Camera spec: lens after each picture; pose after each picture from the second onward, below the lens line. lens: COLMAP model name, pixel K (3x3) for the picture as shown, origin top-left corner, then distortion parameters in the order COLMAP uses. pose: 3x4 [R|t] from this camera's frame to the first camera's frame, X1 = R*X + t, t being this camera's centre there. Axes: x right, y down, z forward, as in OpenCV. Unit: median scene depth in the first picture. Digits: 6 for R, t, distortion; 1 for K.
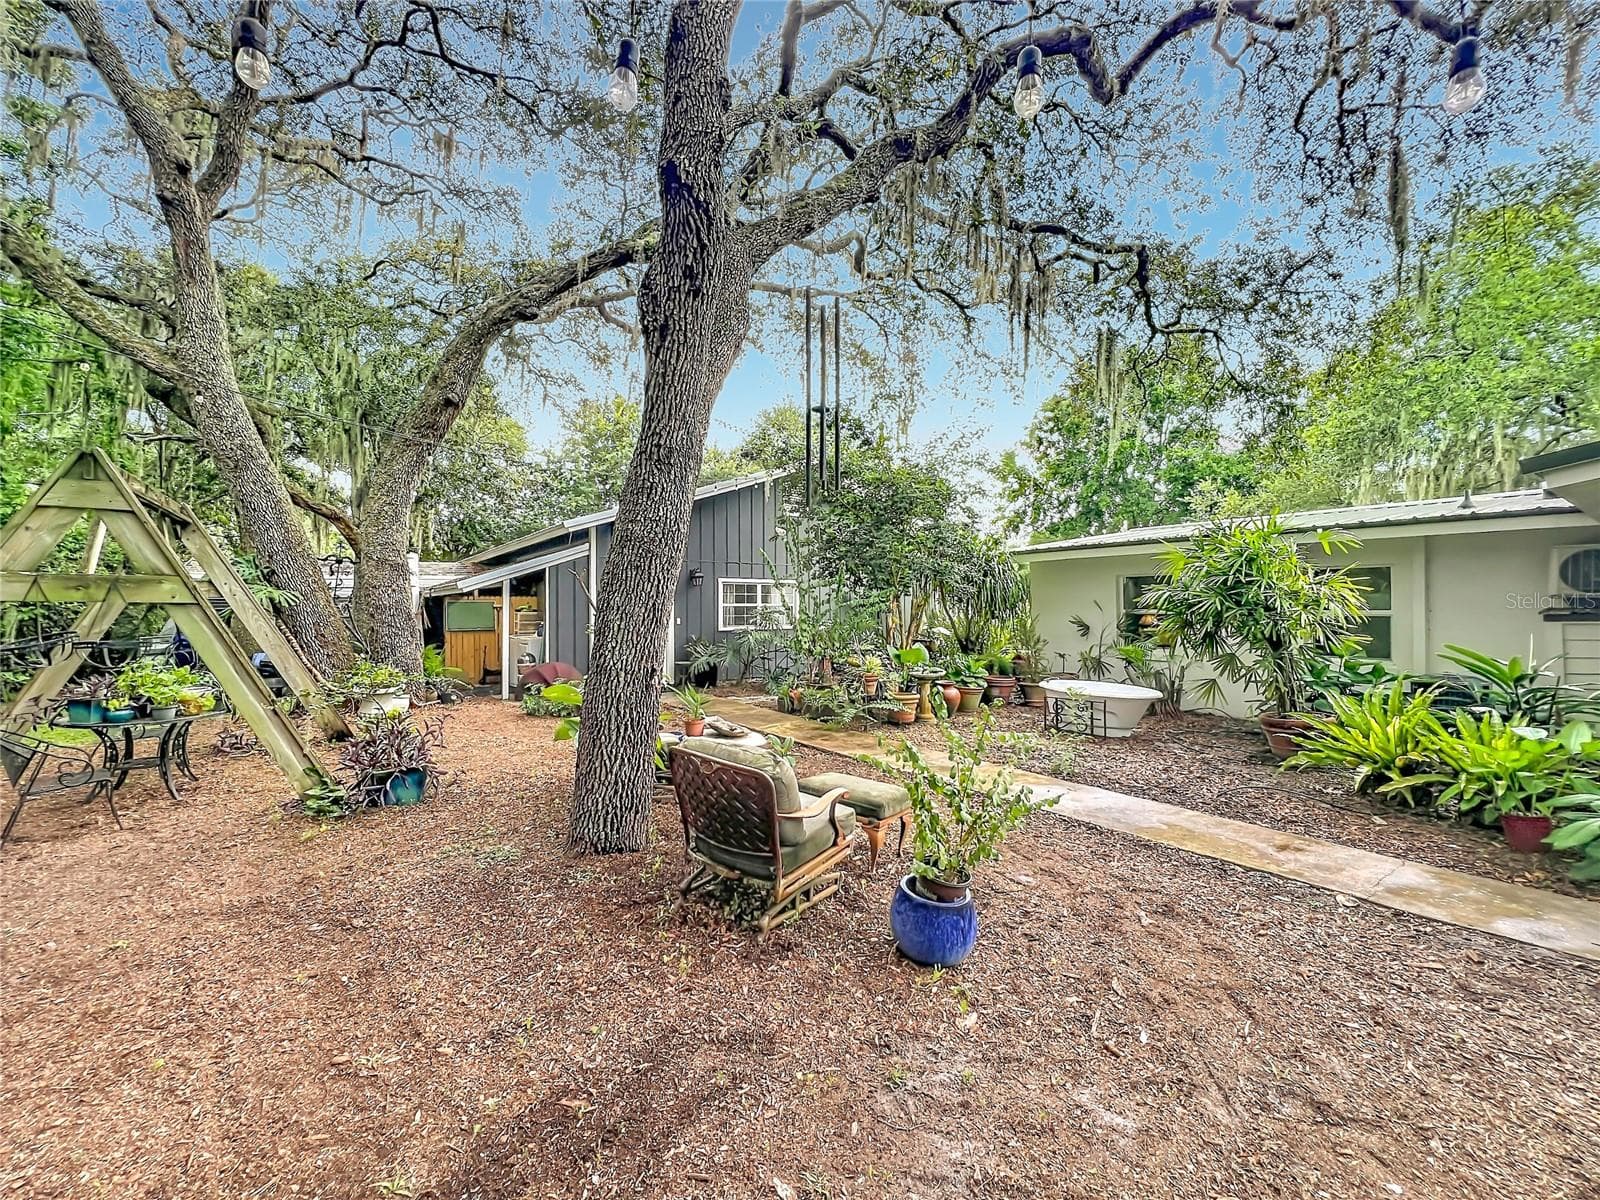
lens RADIAL K [[641.9, 0, 796.2], [0, 641.9, 599.8], [0, 0, 1]] dist [-0.000392, -0.000412]
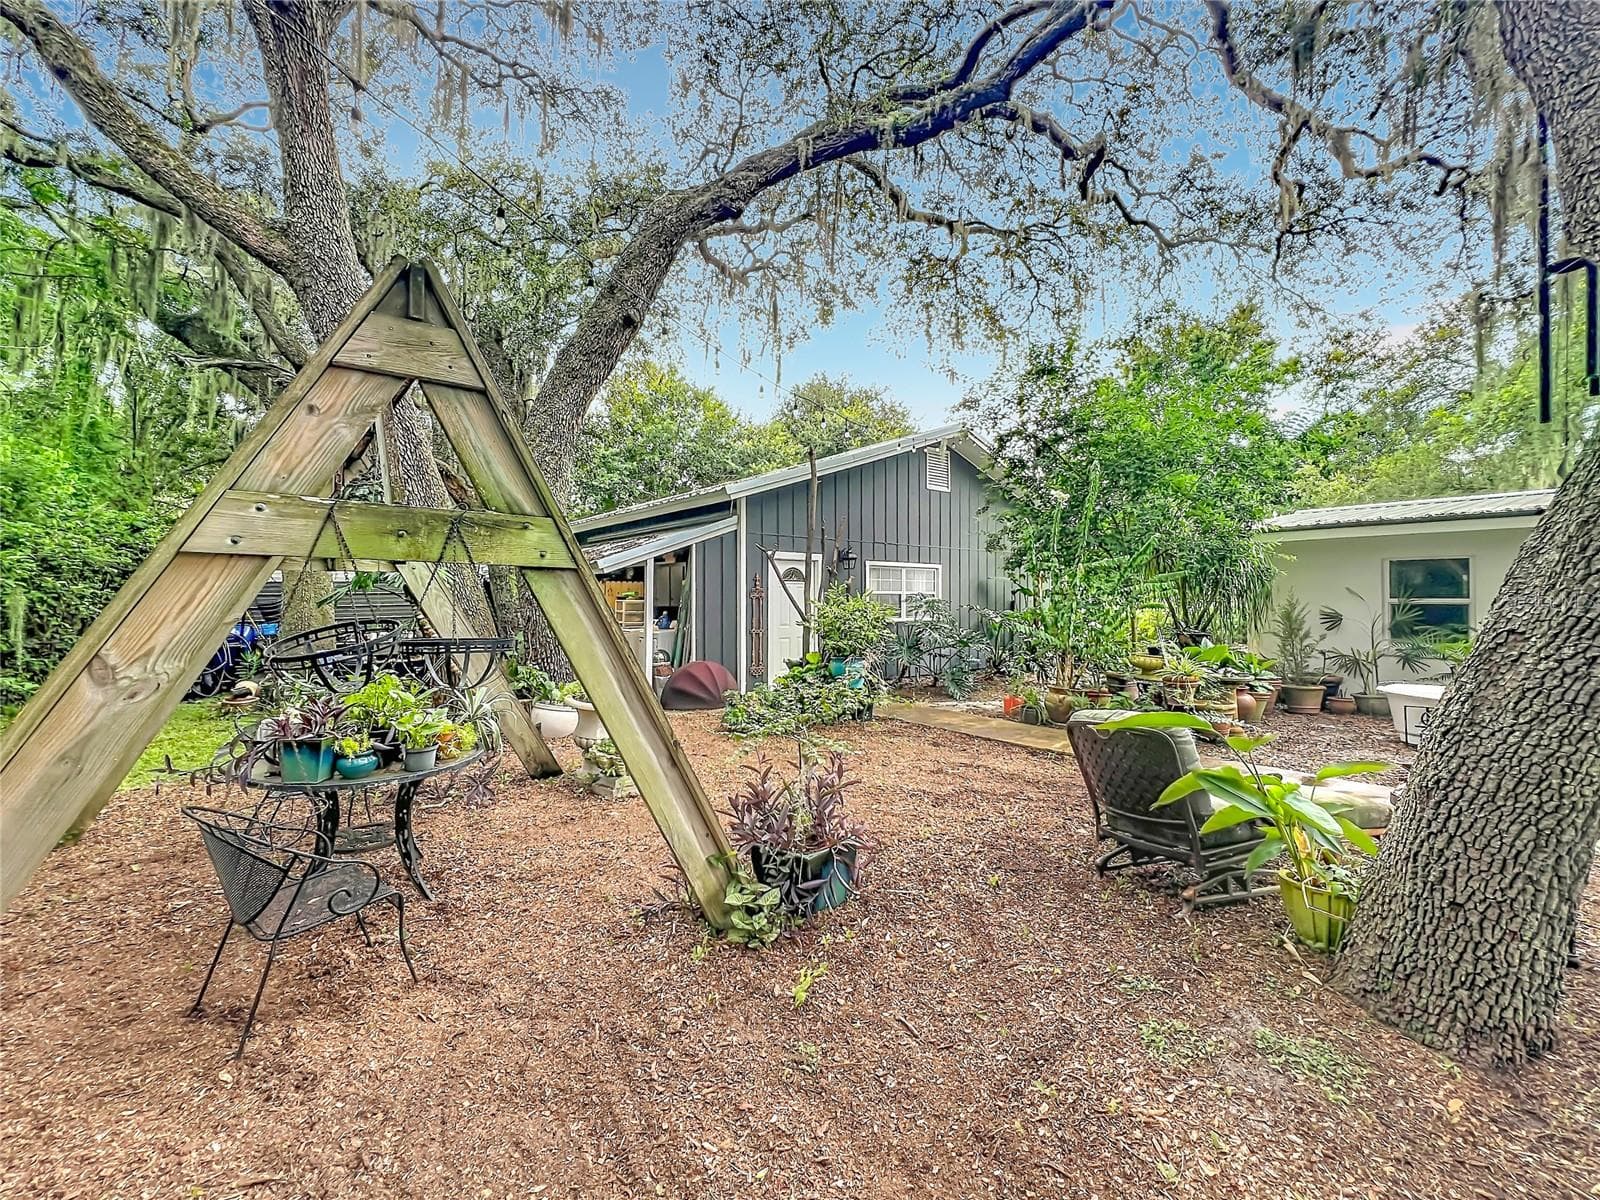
lens RADIAL K [[656.1, 0, 802.5], [0, 656.1, 593.6], [0, 0, 1]] dist [-0.002075, 0.000082]
pose [[0.998397, 0.004899, 0.056395, -0.382882], [-0.005014, 0.999986, 0.001892, 0.012148], [-0.056384, -0.002171, 0.998407, 0.215147]]
